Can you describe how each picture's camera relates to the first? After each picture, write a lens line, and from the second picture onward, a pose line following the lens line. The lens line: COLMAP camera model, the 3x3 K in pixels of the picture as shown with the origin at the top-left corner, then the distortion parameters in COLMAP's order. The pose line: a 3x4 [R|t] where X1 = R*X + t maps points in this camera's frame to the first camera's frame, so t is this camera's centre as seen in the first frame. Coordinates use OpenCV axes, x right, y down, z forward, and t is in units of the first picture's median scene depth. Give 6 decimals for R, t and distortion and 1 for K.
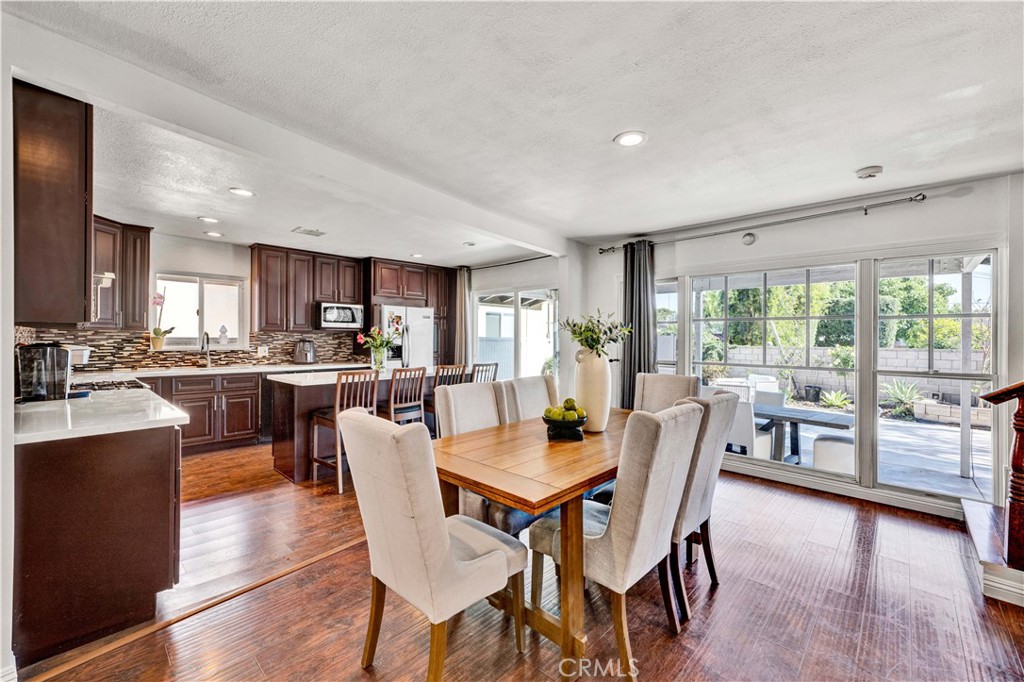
lens RADIAL K [[456.0, 0, 510.2], [0, 456.0, 343.3], [0, 0, 1]] dist [0.013905, 0.000075]
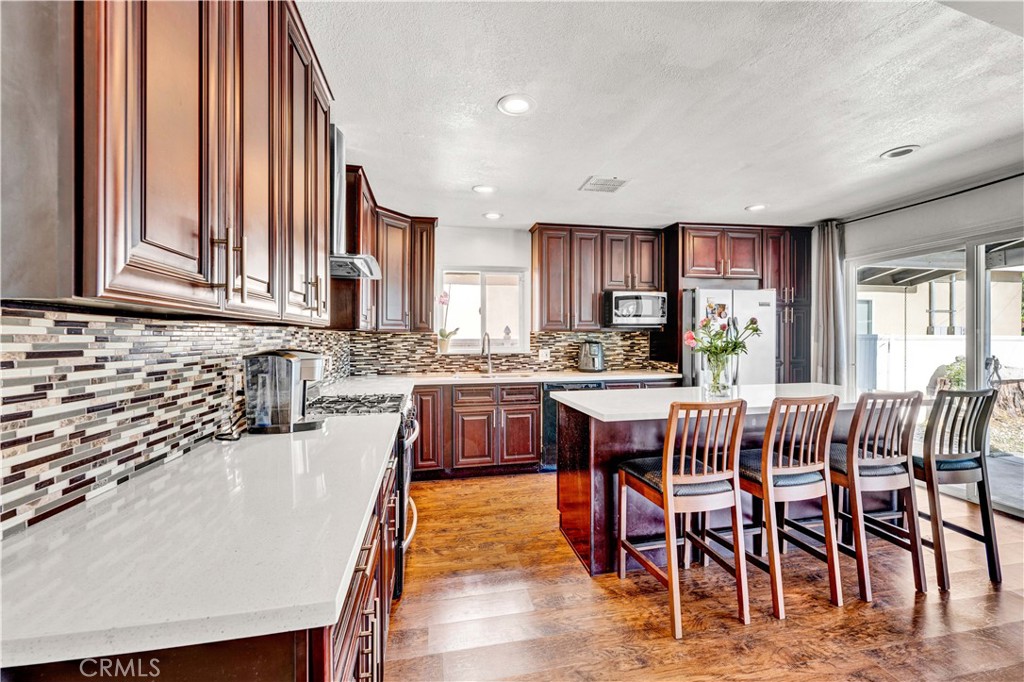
lens RADIAL K [[418.1, 0, 512.2], [0, 418.1, 341.4], [0, 0, 1]] dist [0.000169, 0.000005]
pose [[0.841295, -0.006792, -0.540533, -0.194364], [0.005114, 0.999976, -0.004606, -0.004223], [0.540551, 0.001111, 0.841310, 0.358135]]
